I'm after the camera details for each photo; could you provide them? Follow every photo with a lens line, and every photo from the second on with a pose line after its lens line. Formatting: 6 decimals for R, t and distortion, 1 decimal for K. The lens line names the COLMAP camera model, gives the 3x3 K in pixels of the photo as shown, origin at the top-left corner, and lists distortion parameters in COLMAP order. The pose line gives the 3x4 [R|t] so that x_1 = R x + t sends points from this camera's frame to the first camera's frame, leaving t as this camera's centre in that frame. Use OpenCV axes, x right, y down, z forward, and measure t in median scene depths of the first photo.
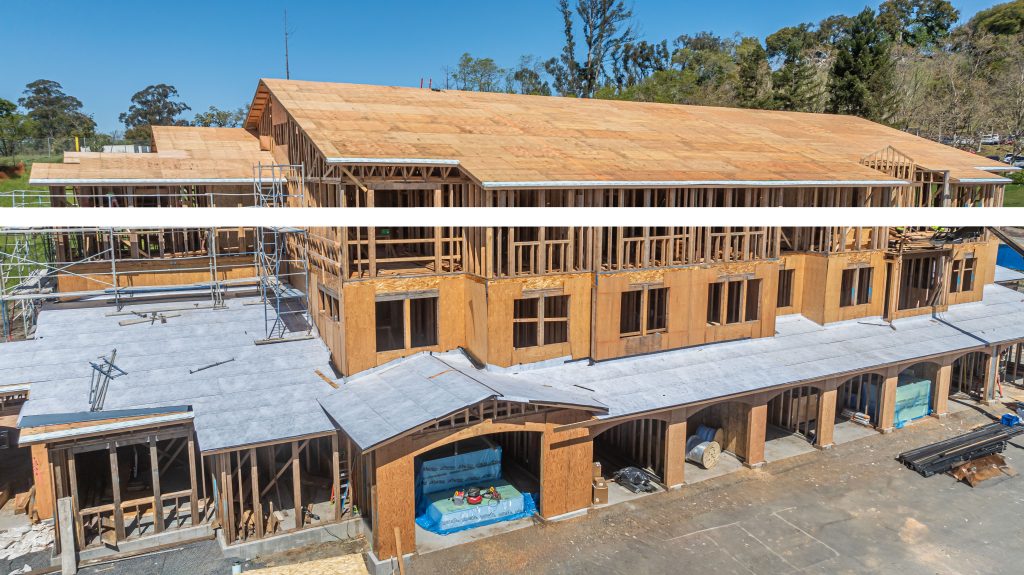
lens RADIAL K [[723.4, 0, 512.0], [0, 723.4, 287.5], [0, 0, 1]] dist [-0.069188, 0.094023]
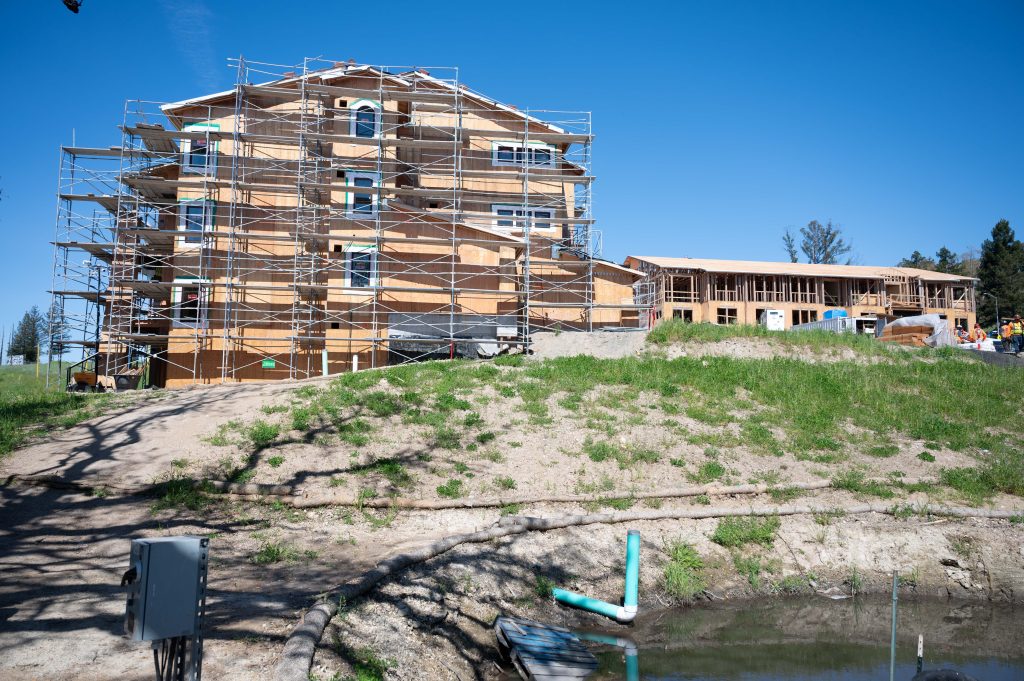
lens RADIAL K [[688.1, 0, 512.0], [0, 688.1, 340.5], [0, 0, 1]] dist [0.002780, -0.000916]
pose [[0.941927, -0.030626, -0.334419, 0.146868], [-0.058631, 0.965540, -0.253566, 0.893426], [0.330660, 0.258448, 0.907672, -1.840602]]
